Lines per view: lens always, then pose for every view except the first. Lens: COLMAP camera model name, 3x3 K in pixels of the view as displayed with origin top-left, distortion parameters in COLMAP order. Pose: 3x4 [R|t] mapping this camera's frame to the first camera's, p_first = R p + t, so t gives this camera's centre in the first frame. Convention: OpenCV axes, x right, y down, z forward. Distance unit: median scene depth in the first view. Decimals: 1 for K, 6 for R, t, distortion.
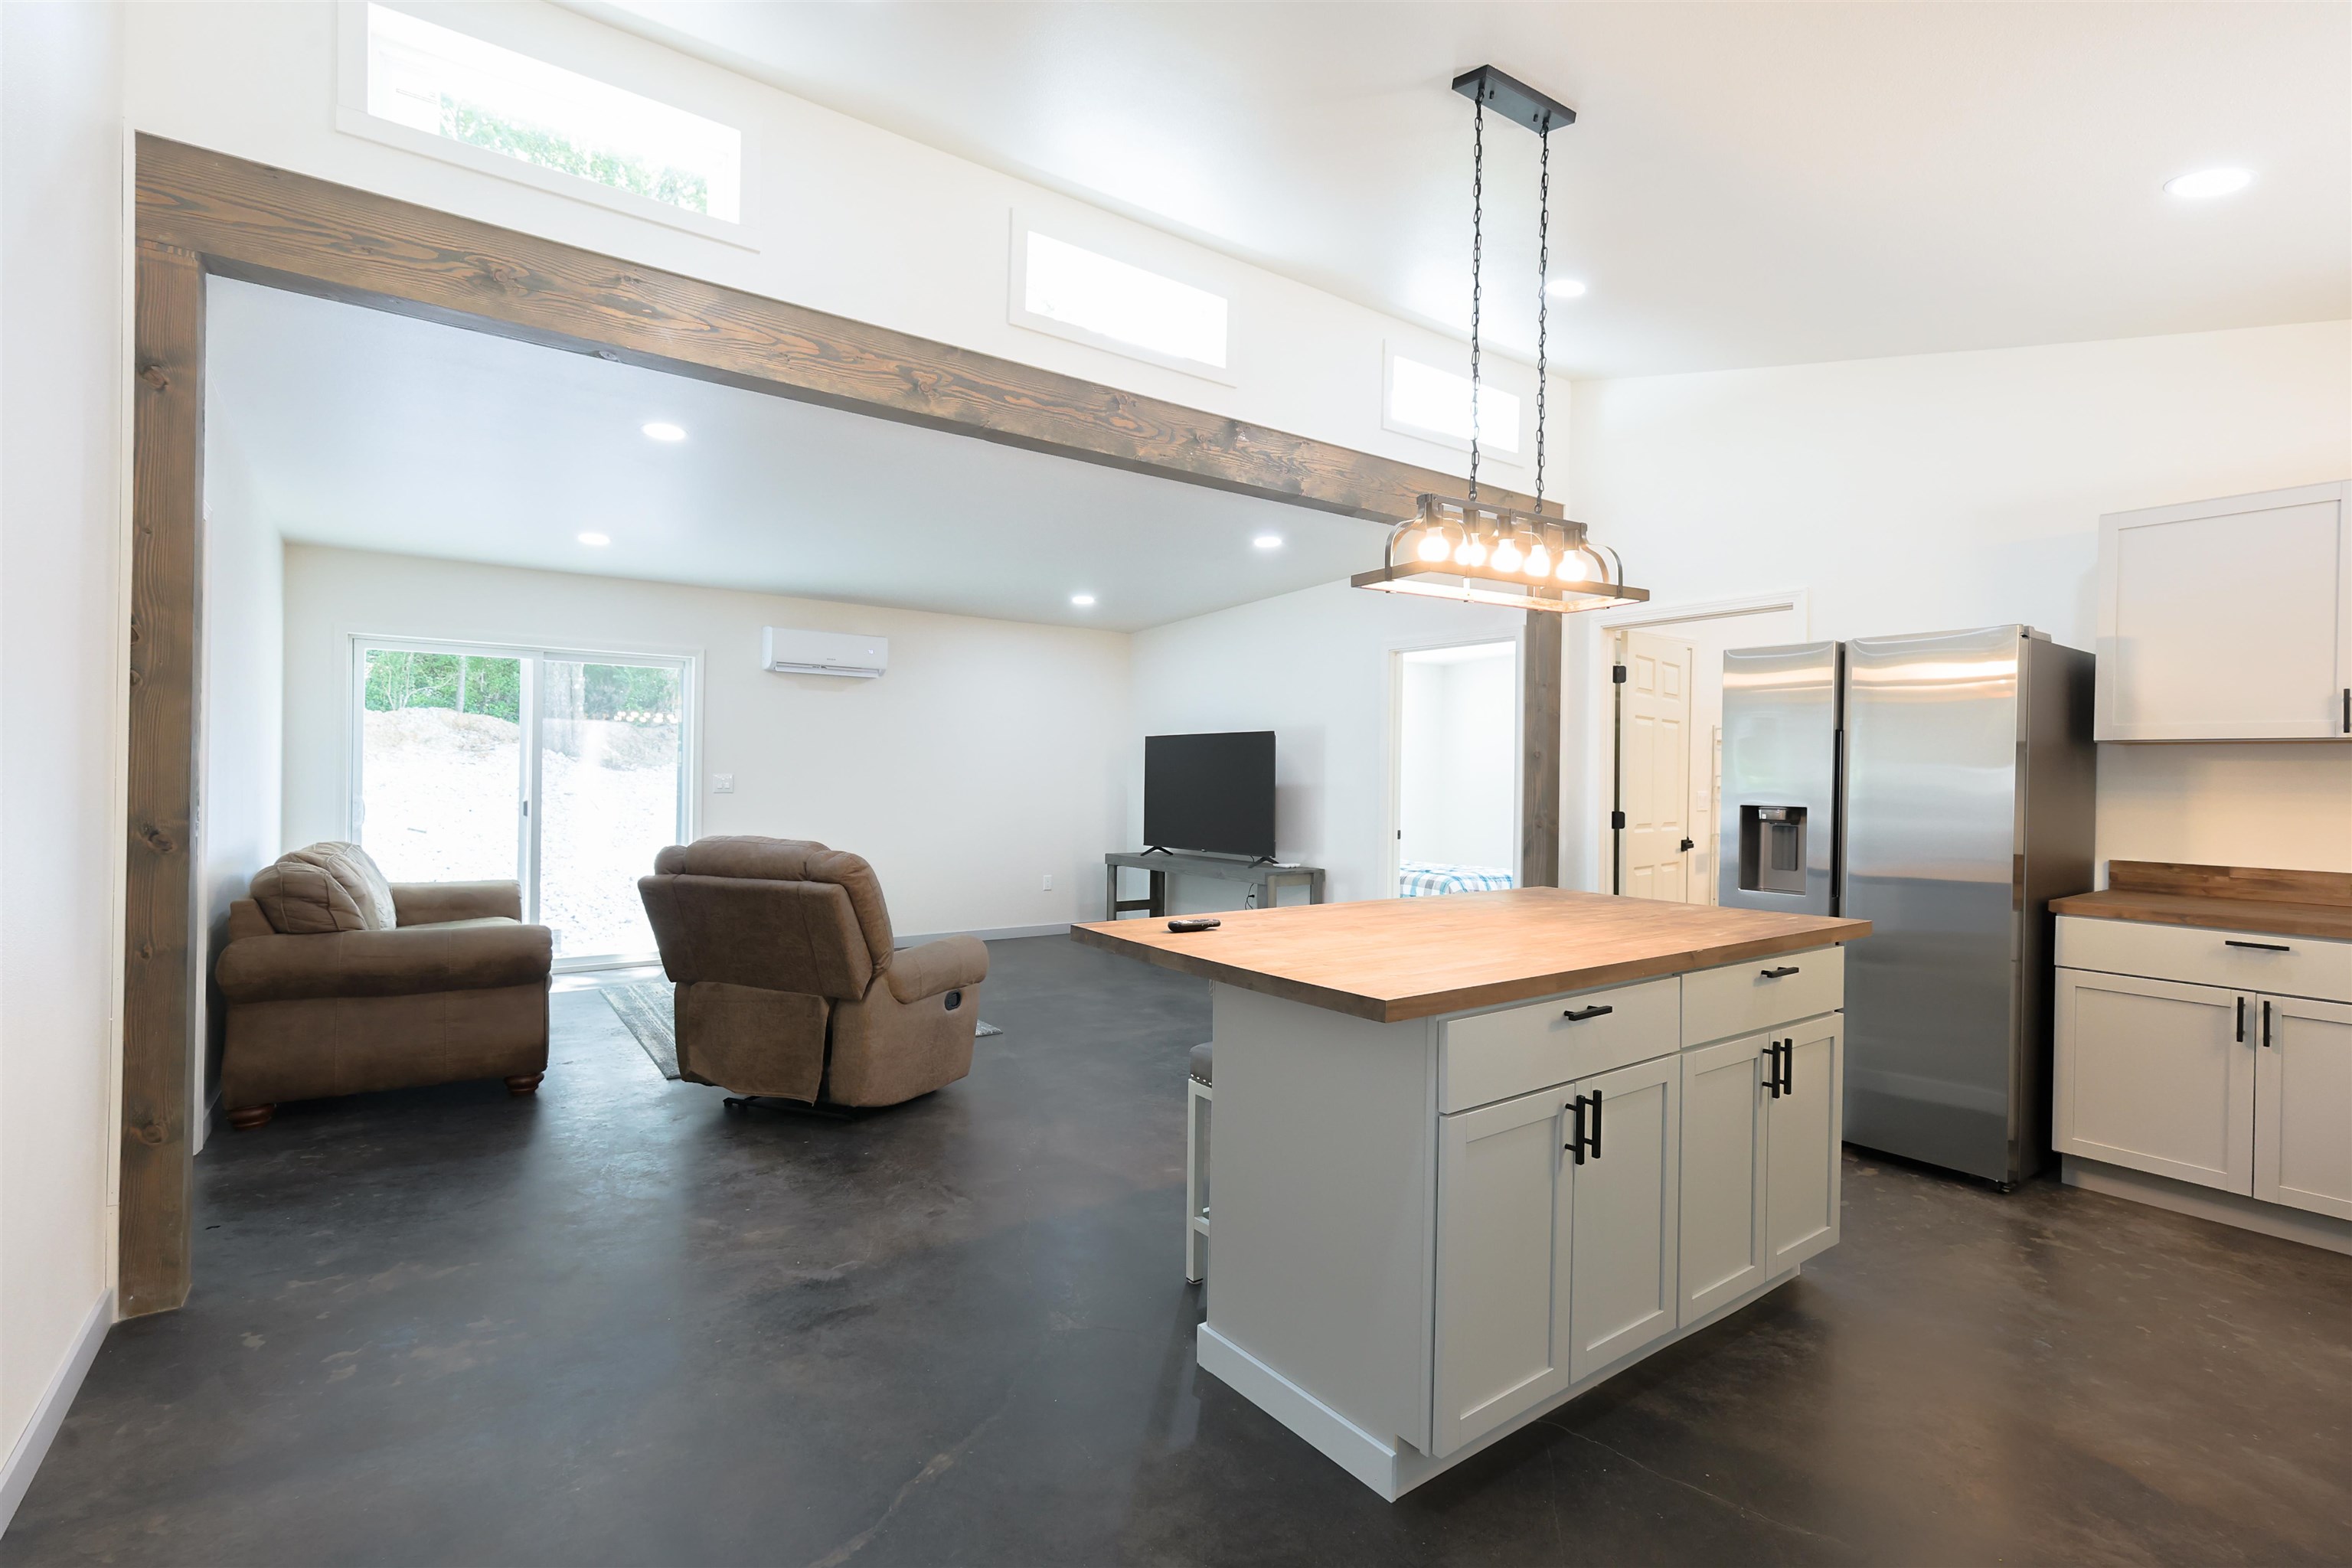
lens RADIAL K [[1076.6, 0, 1176.0], [0, 1076.6, 784.0], [0, 0, 1]] dist [-0.015818, -0.000066]
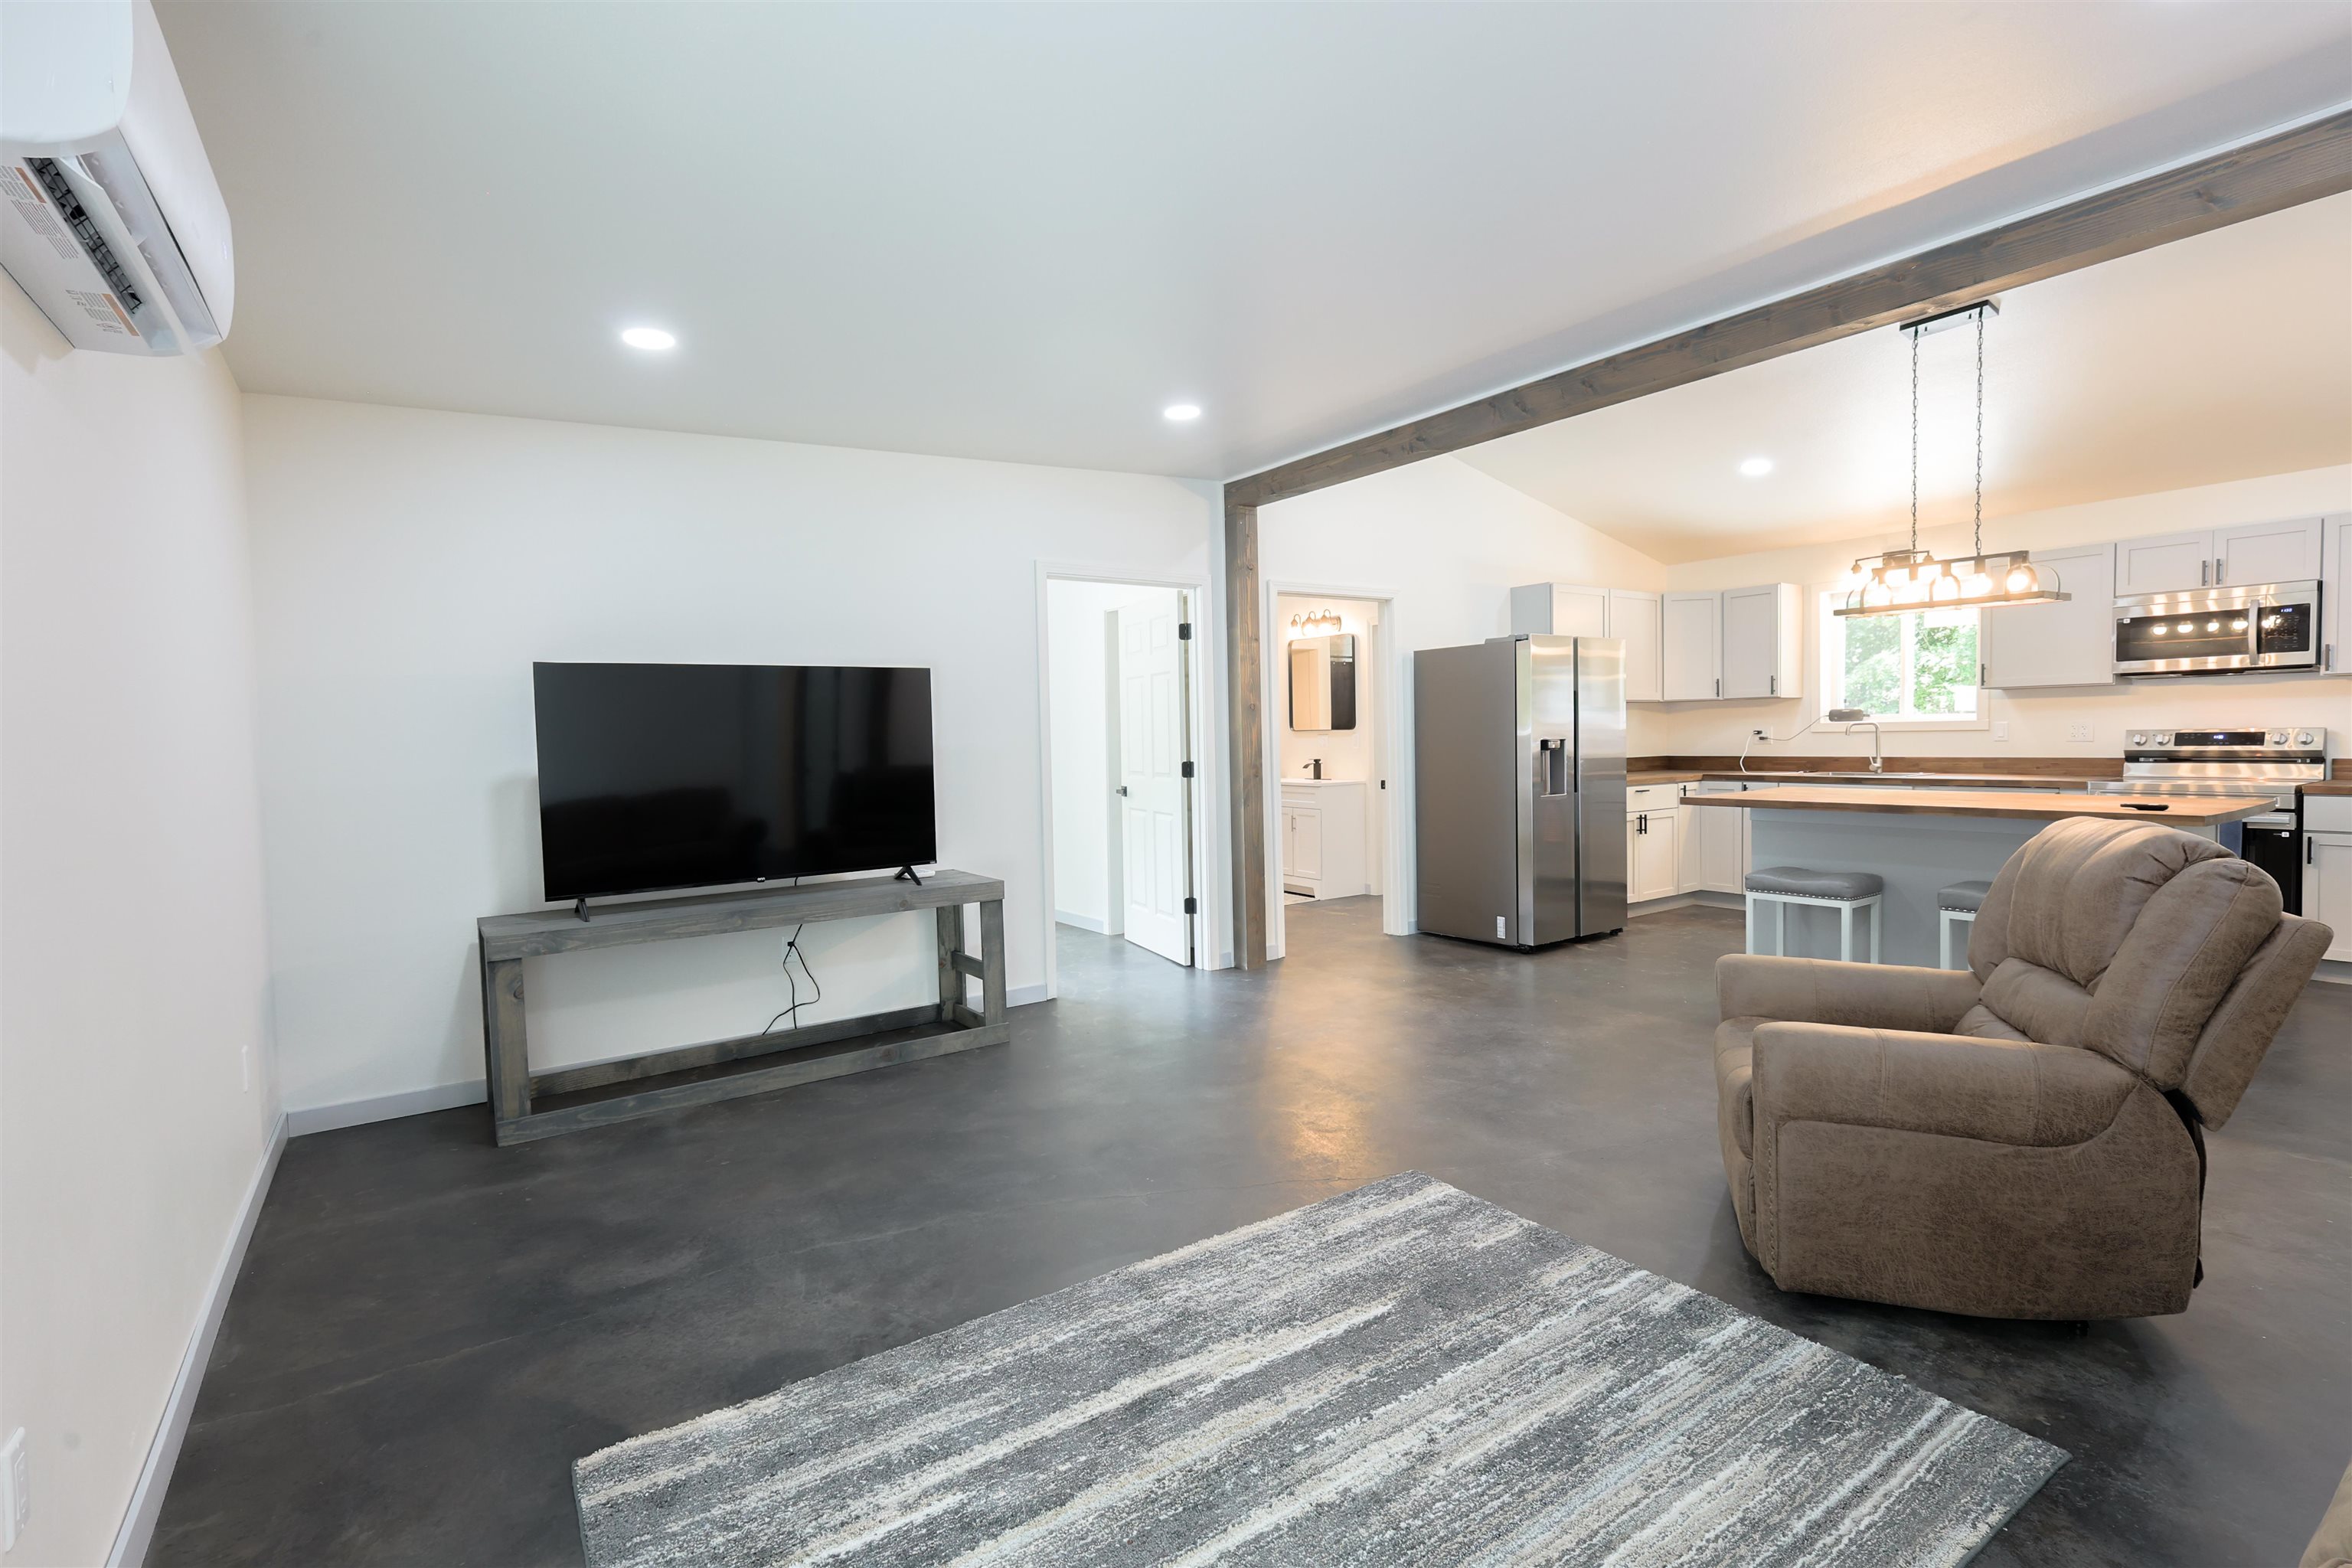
lens RADIAL K [[1076.6, 0, 1176.0], [0, 1076.6, 784.0], [0, 0, 1]] dist [-0.015818, -0.000066]
pose [[0.025094, -0.060673, 0.997842, -0.652299], [0.033689, 0.997641, 0.059813, -0.016523], [-0.999117, 0.032115, 0.027079, 0.983212]]
